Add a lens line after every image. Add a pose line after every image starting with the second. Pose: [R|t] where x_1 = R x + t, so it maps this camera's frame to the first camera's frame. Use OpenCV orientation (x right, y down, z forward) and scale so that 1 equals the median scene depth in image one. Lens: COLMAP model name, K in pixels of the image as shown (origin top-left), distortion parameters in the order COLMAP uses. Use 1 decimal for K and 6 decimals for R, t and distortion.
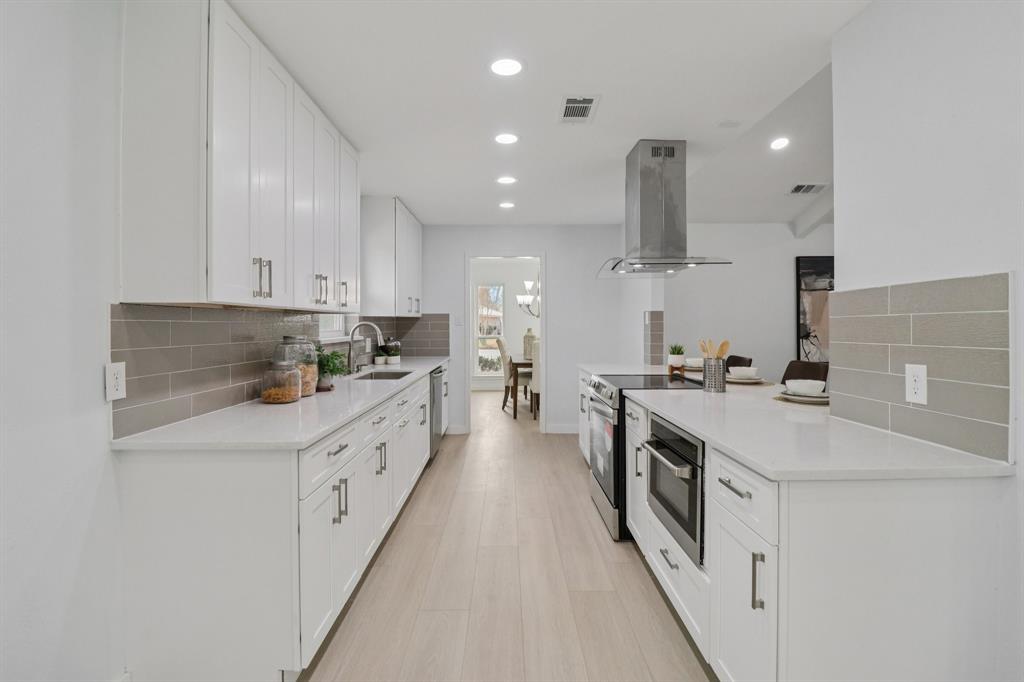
lens RADIAL K [[473.5, 0, 510.5], [0, 473.5, 330.4], [0, 0, 1]] dist [-0.000819, -0.014722]
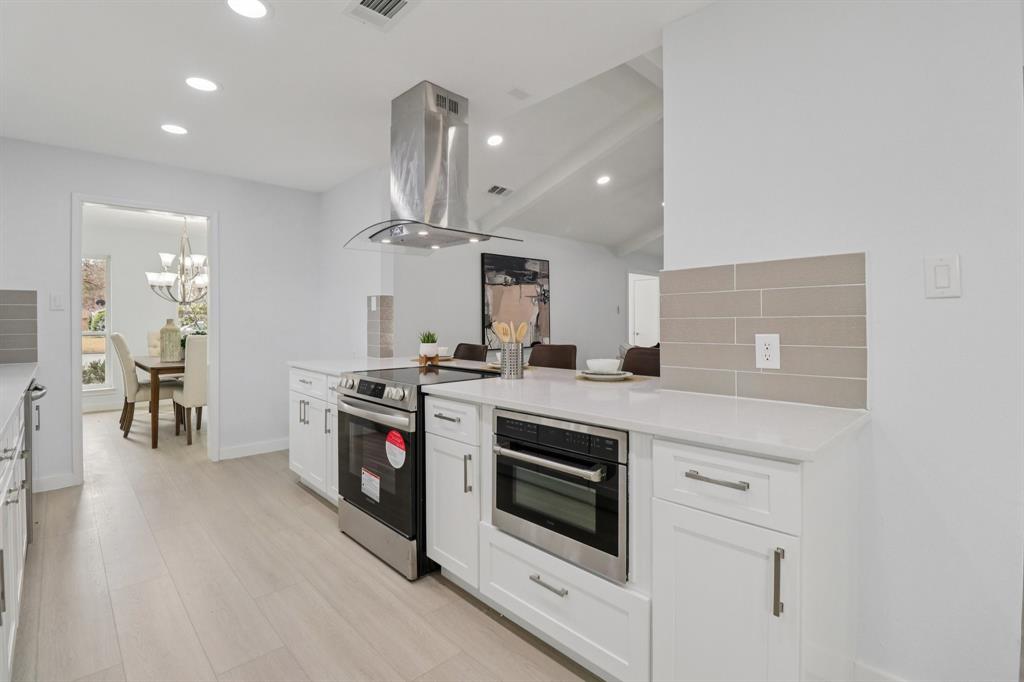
lens RADIAL K [[473.5, 0, 511.1], [0, 473.5, 324.8], [0, 0, 1]] dist [-0.000819, -0.014722]
pose [[0.727085, -0.003116, 0.686540, -0.128449], [0.006985, 0.999972, -0.002859, 0.017613], [-0.686512, 0.006875, 0.727086, 0.213638]]
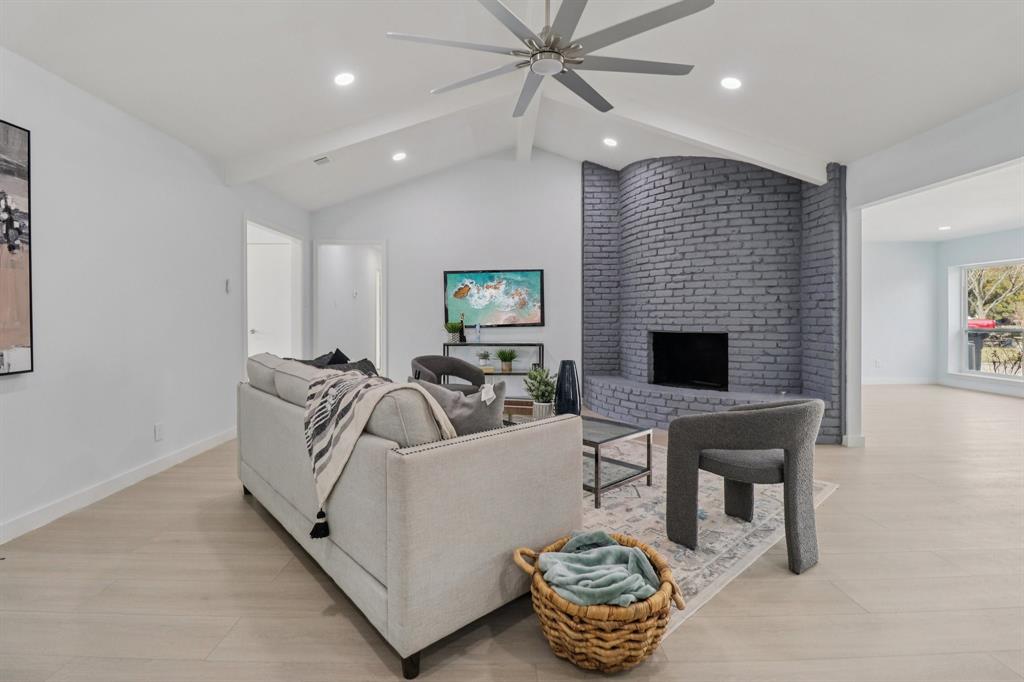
lens RADIAL K [[473.5, 0, 504.0], [0, 473.5, 319.2], [0, 0, 1]] dist [-0.000819, -0.014722]
pose [[0.002501, -0.003681, 0.999990, 0.531429], [0.012066, 0.999921, 0.003650, 0.028320], [-0.999924, 0.012057, 0.002545, 0.738850]]
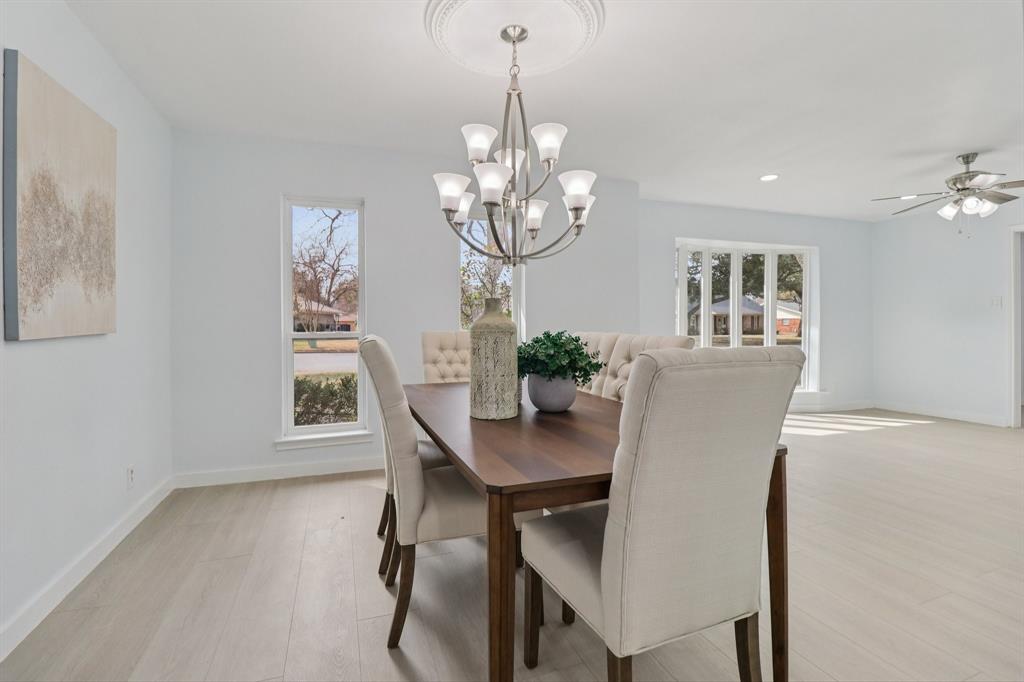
lens RADIAL K [[473.5, 0, 516.2], [0, 473.5, 334.9], [0, 0, 1]] dist [-0.000819, -0.014722]
pose [[0.940073, -0.008728, 0.340861, -0.062018], [0.005351, 0.999927, 0.010846, 0.022581], [-0.340931, -0.008372, 0.940051, 1.295983]]
